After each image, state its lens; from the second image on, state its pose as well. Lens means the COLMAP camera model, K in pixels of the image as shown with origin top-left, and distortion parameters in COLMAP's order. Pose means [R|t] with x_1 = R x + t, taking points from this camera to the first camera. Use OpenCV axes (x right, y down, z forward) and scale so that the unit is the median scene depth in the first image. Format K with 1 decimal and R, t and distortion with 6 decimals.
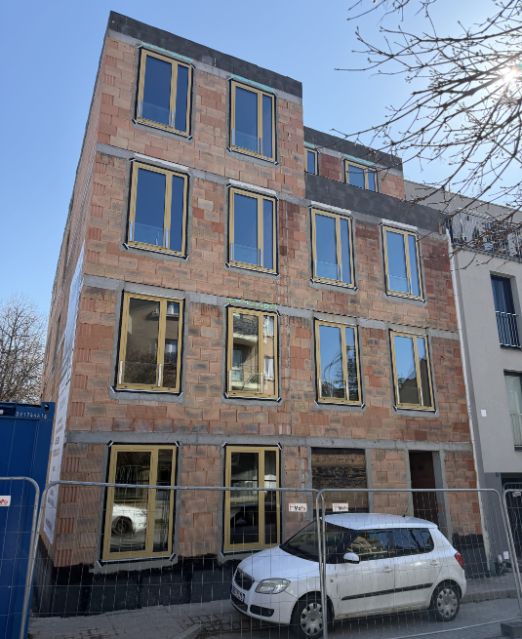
lens RADIAL K [[567.1, 0, 260.4], [0, 567.1, 325.8], [0, 0, 1]] dist [0.061114, -0.021011]
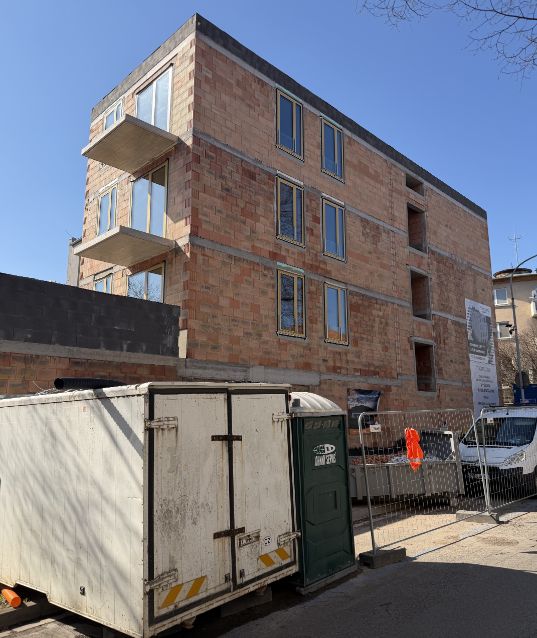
lens RADIAL K [[511.9, 0, 270.0], [0, 511.9, 315.6], [0, 0, 1]] dist [0.004790, 0.010761]
pose [[0.954002, 0.097727, 0.283424, -0.510549], [-0.133414, 0.985000, 0.109435, -0.068250], [-0.268478, -0.142214, 0.952730, -0.265367]]
